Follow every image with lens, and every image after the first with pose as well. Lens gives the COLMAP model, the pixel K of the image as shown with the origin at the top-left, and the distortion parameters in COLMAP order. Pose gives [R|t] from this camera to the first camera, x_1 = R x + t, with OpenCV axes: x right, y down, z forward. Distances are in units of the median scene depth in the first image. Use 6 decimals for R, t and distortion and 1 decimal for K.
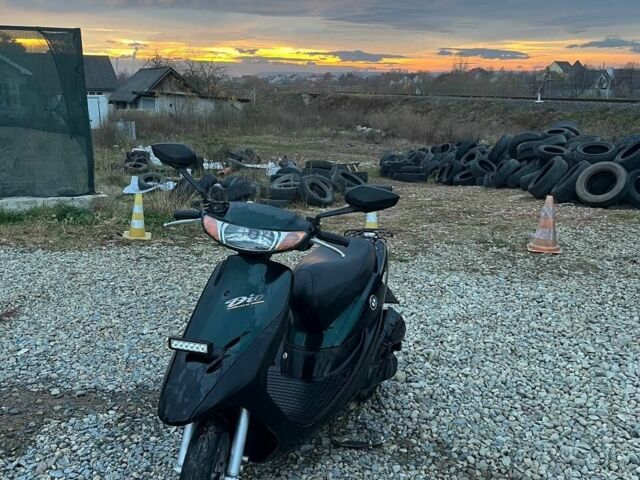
lens RADIAL K [[655.2, 0, 321.1], [0, 655.2, 244.9], [0, 0, 1]] dist [0.093668, -0.196249]
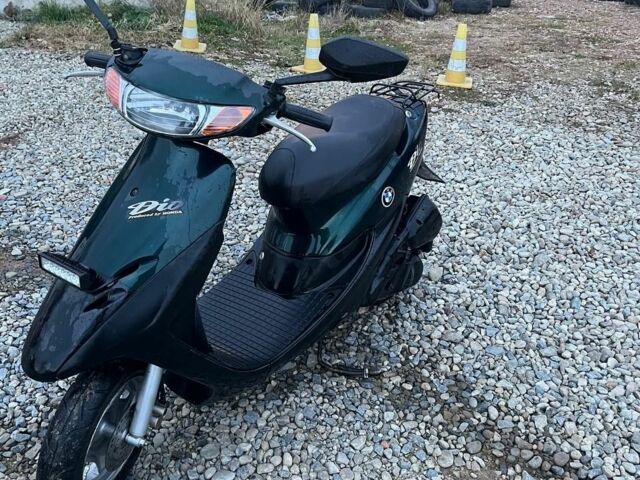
lens RADIAL K [[655.2, 0, 321.1], [0, 655.2, 244.9], [0, 0, 1]] dist [0.093668, -0.196249]
pose [[0.983968, 0.110516, -0.139972, 0.108714], [-0.066596, 0.955768, 0.286482, -0.060054], [0.165442, -0.272568, 0.947806, 0.278658]]
